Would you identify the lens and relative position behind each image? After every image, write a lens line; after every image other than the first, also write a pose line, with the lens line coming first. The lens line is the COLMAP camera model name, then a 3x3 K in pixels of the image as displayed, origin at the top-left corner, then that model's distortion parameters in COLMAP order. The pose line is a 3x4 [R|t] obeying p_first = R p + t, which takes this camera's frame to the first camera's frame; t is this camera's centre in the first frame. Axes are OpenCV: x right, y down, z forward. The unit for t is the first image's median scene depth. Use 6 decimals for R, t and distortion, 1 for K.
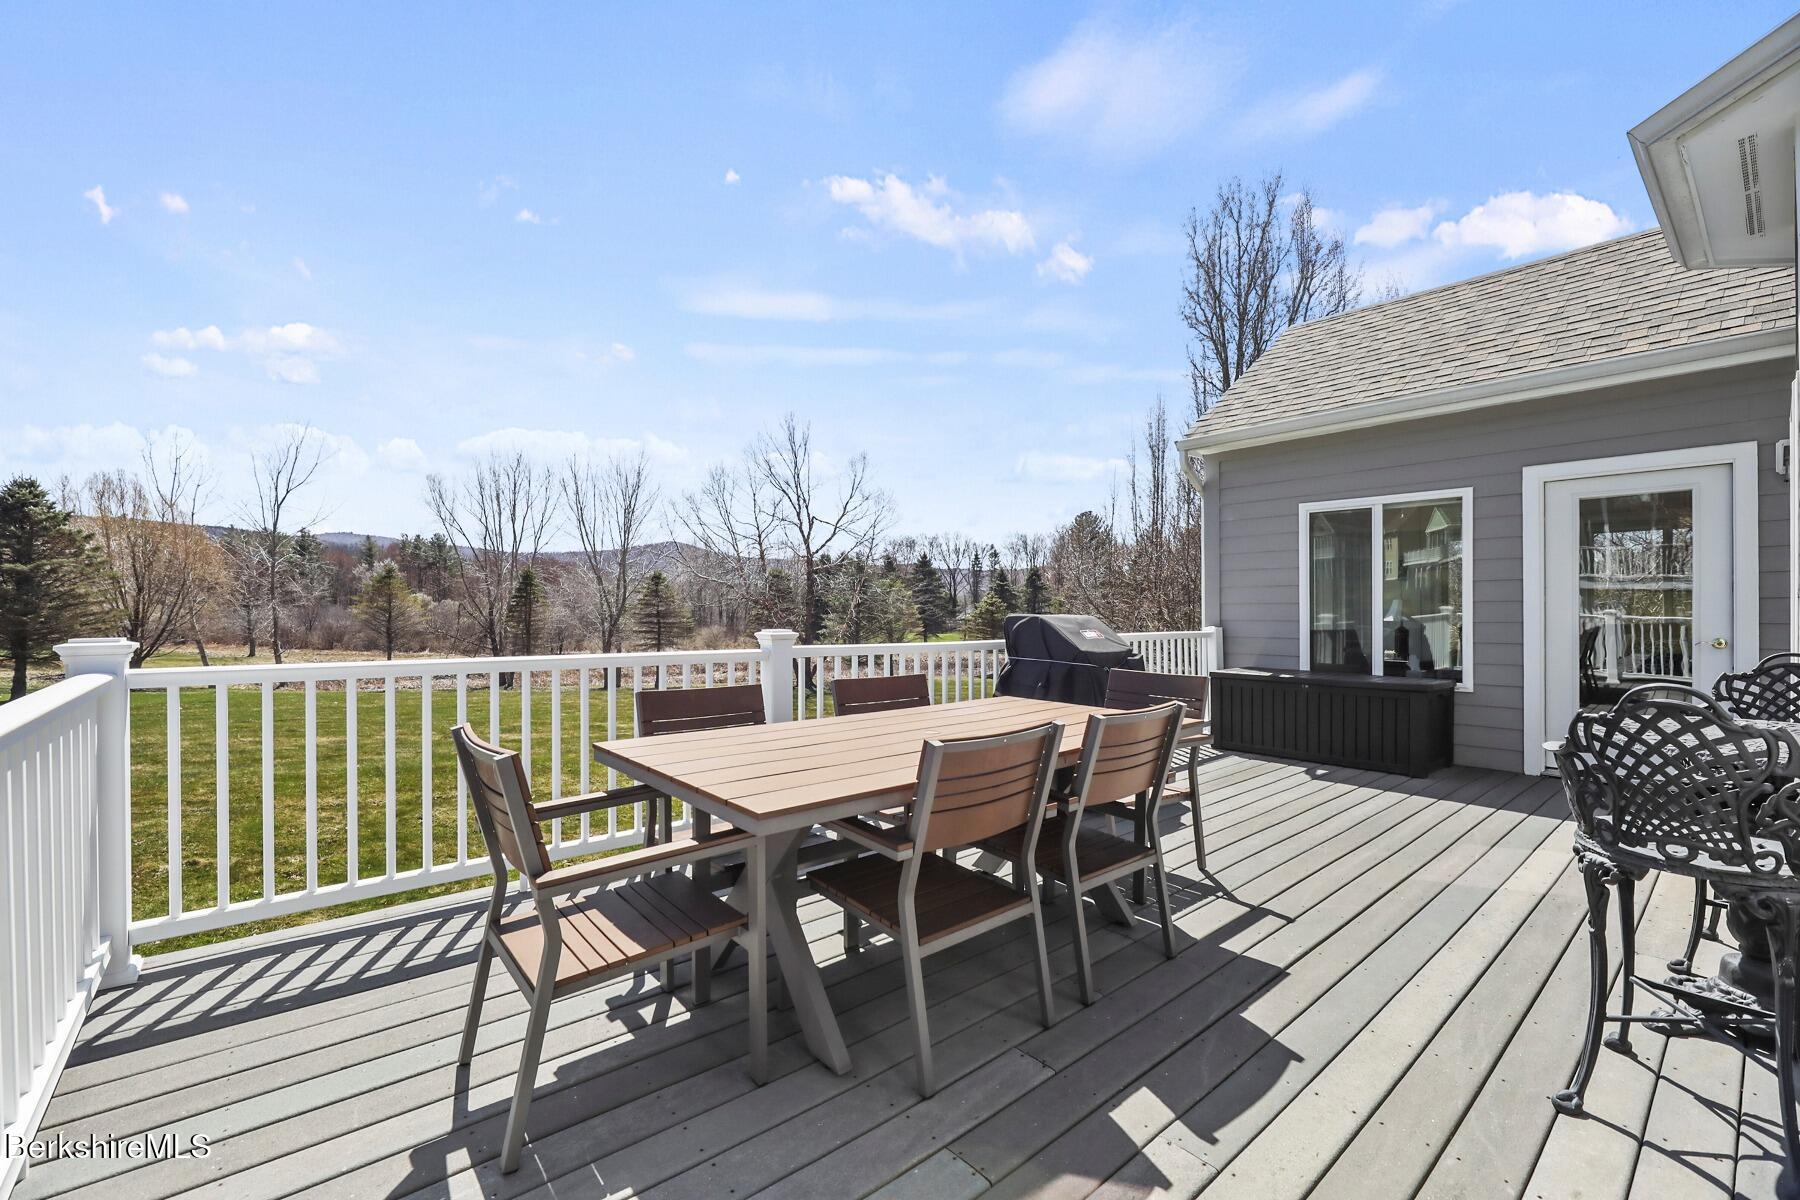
lens RADIAL K [[723.4, 0, 900.0], [0, 723.4, 600.0], [0, 0, 1]] dist [-0.030605, 0.000265]
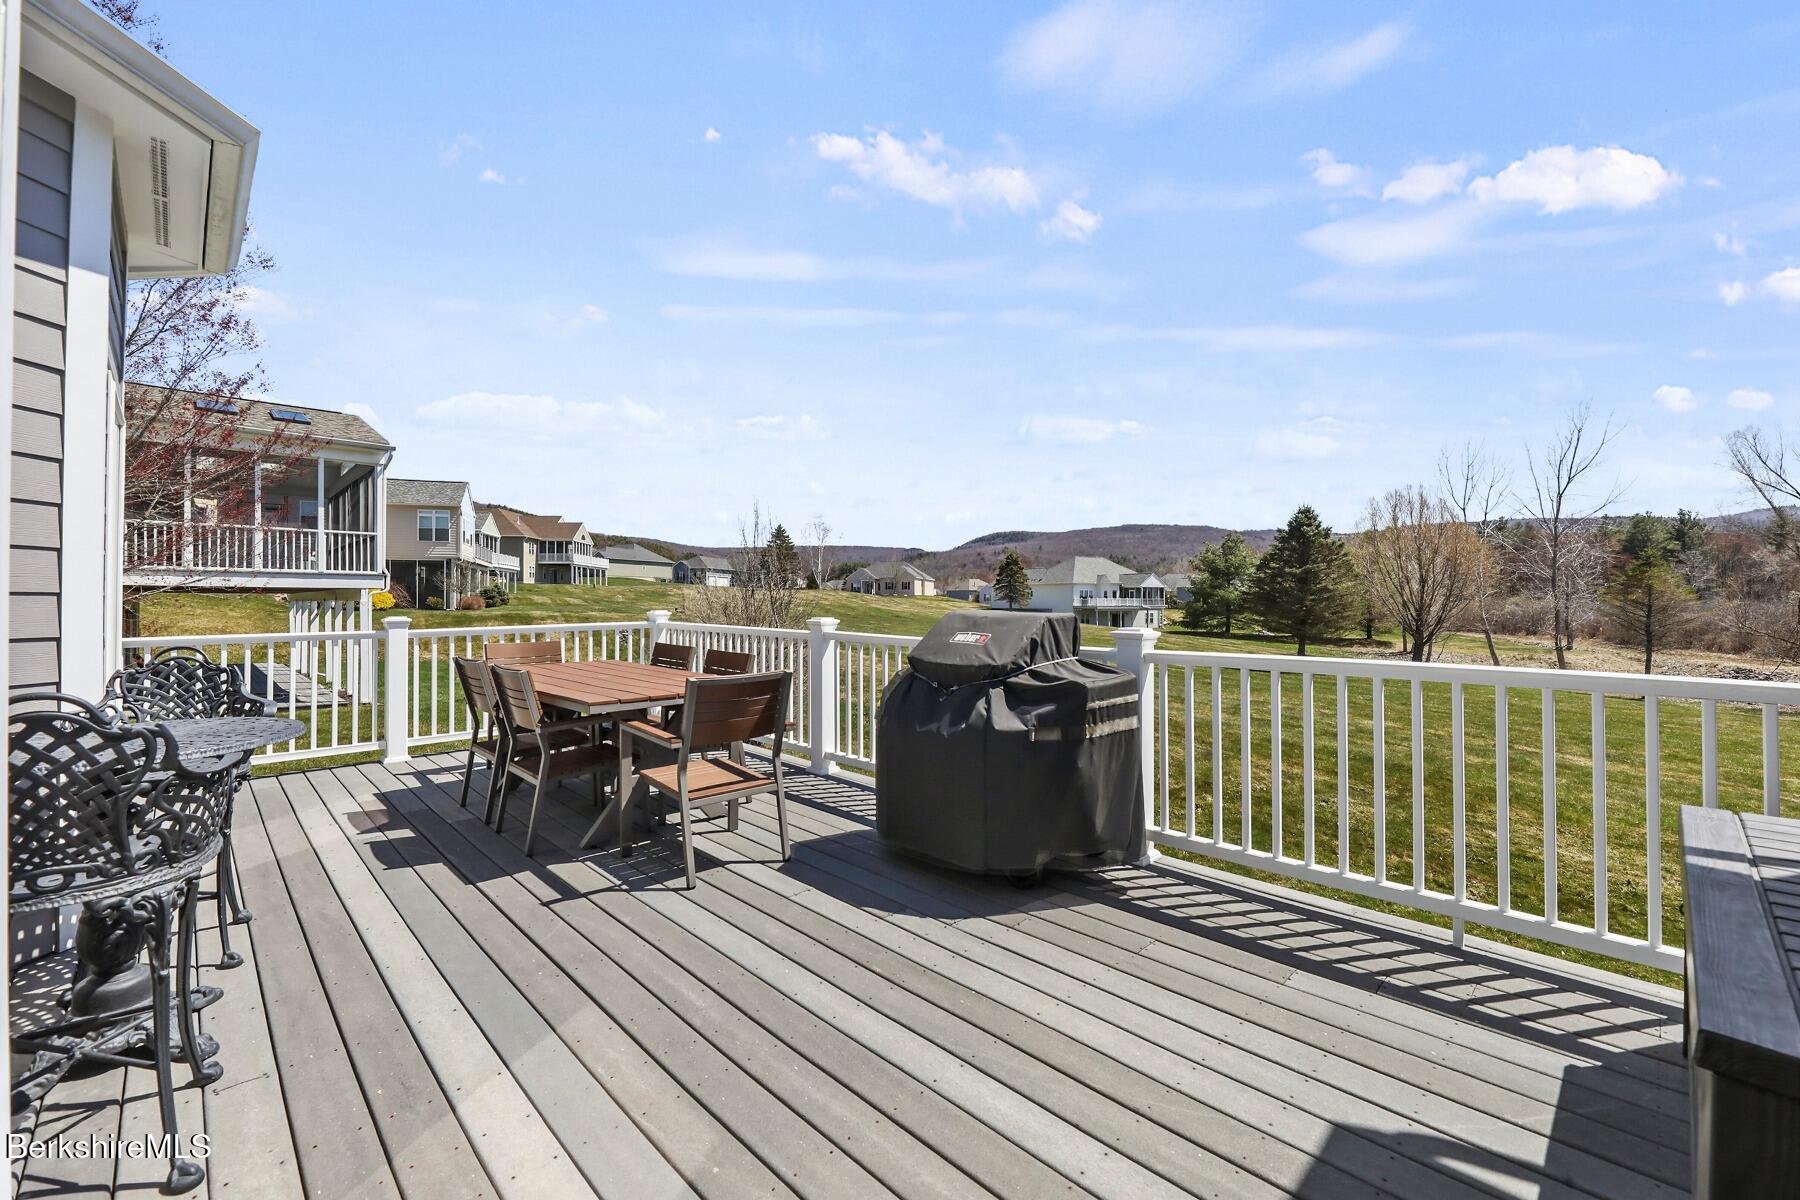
lens RADIAL K [[789.4, 0, 900.0], [0, 789.4, 600.0], [0, 0, 1]] dist [0.000751, 0.000245]
pose [[0.065400, -0.000844, -0.997859, 0.283838], [0.001279, 0.999999, -0.000762, 0.002634], [0.997858, -0.001226, 0.065401, 0.237583]]
